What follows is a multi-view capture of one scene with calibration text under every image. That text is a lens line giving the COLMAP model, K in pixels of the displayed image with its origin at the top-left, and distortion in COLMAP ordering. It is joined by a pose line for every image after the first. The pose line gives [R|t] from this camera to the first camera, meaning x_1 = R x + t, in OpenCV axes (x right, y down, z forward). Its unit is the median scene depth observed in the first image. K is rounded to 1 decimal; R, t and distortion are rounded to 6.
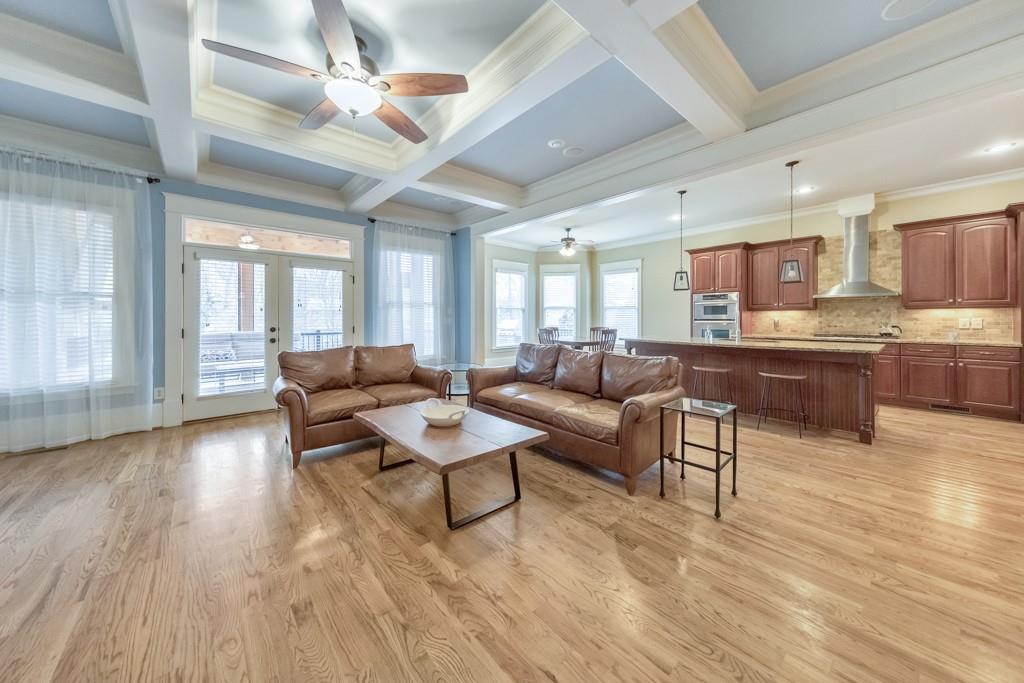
lens RADIAL K [[349.4, 0, 509.5], [0, 349.4, 318.1], [0, 0, 1]] dist [0.006830, -0.000160]
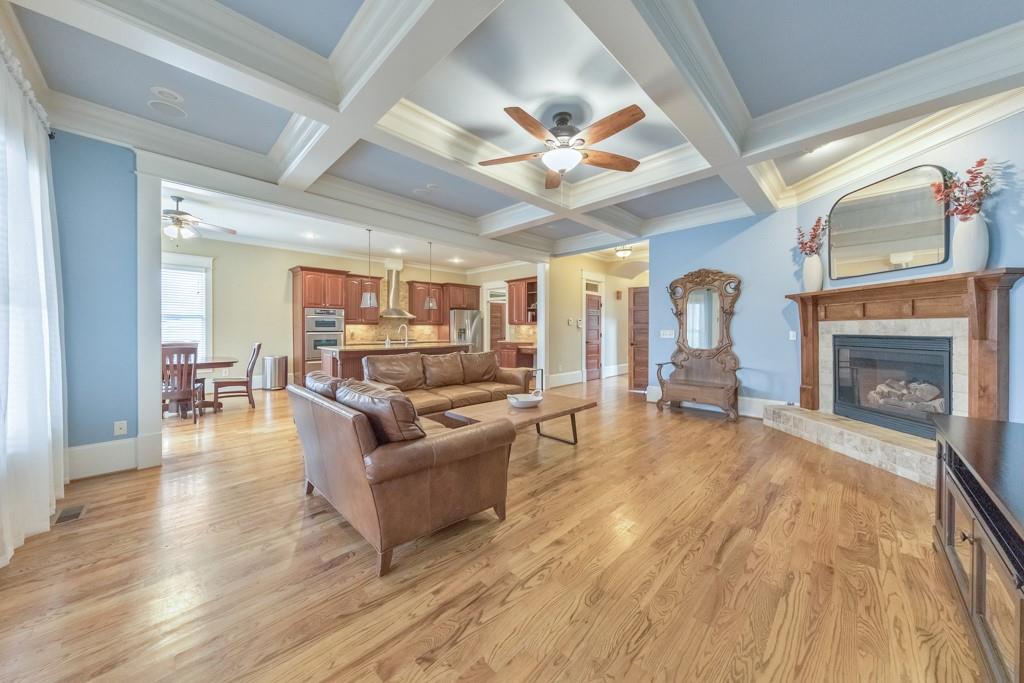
lens RADIAL K [[349.4, 0, 512.9], [0, 349.4, 327.5], [0, 0, 1]] dist [0.006830, -0.000160]
pose [[-0.068778, 0.007329, 0.997605, -0.700973], [0.003203, 0.999969, -0.007126, 0.001839], [-0.997627, 0.002705, -0.068800, 0.516369]]
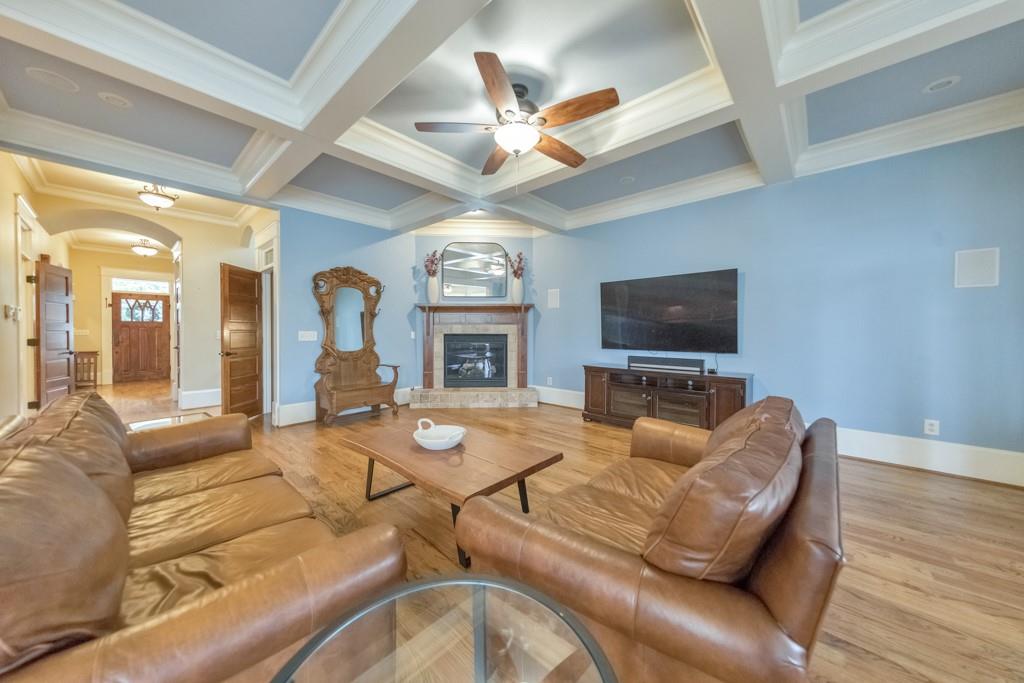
lens RADIAL K [[349.4, 0, 513.4], [0, 349.4, 333.8], [0, 0, 1]] dist [0.006830, -0.000160]
pose [[-0.991787, 0.002017, -0.127888, -0.120167], [0.000230, 0.999902, 0.013986, -0.001035], [0.127904, 0.013842, -0.991690, 0.870397]]
